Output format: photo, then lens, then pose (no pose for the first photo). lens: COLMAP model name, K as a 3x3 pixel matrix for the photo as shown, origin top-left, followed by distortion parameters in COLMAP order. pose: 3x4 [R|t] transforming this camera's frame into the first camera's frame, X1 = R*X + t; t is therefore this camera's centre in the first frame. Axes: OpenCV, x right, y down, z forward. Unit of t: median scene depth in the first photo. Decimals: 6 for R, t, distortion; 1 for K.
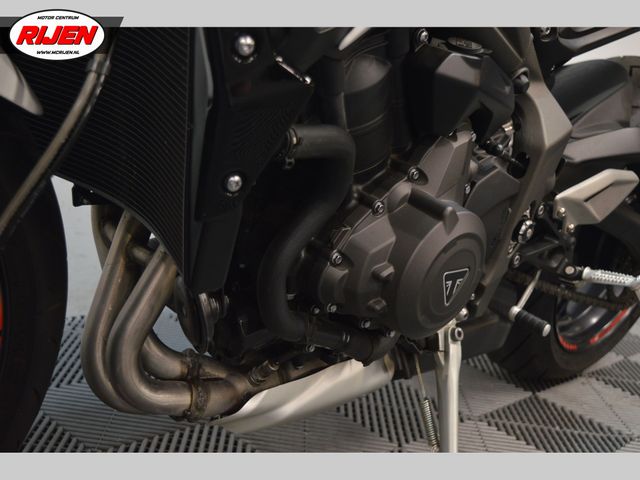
lens RADIAL K [[865.8, 0, 320.0], [0, 865.8, 240.0], [0, 0, 1]] dist [-0.029586, -0.022484]
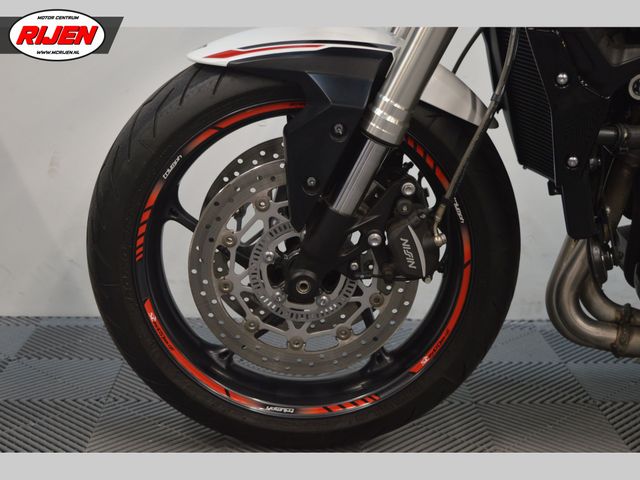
lens RADIAL K [[1054.3, 0, 320.0], [0, 1054.3, 240.0], [0, 0, 1]] dist [0.007137, 0.043068]
pose [[0.727999, 0.016472, -0.685380, 0.645240], [-0.070394, 0.996223, -0.050828, 0.151837], [0.681954, 0.085250, 0.726409, -0.534391]]
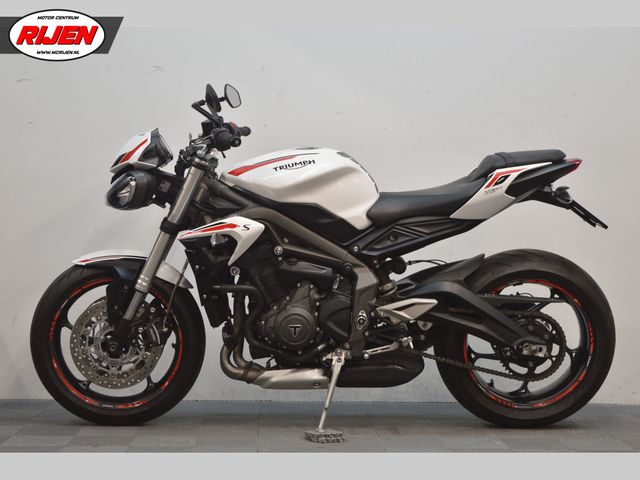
lens RADIAL K [[1344.5, 0, 320.0], [0, 1344.5, 240.0], [0, 0, 1]] dist [0.013730, 0.093275]
pose [[0.724724, -0.131783, -0.676320, 3.659995], [-0.063023, 0.964748, -0.255518, 1.003975], [0.686151, 0.227804, 0.690870, -2.515614]]
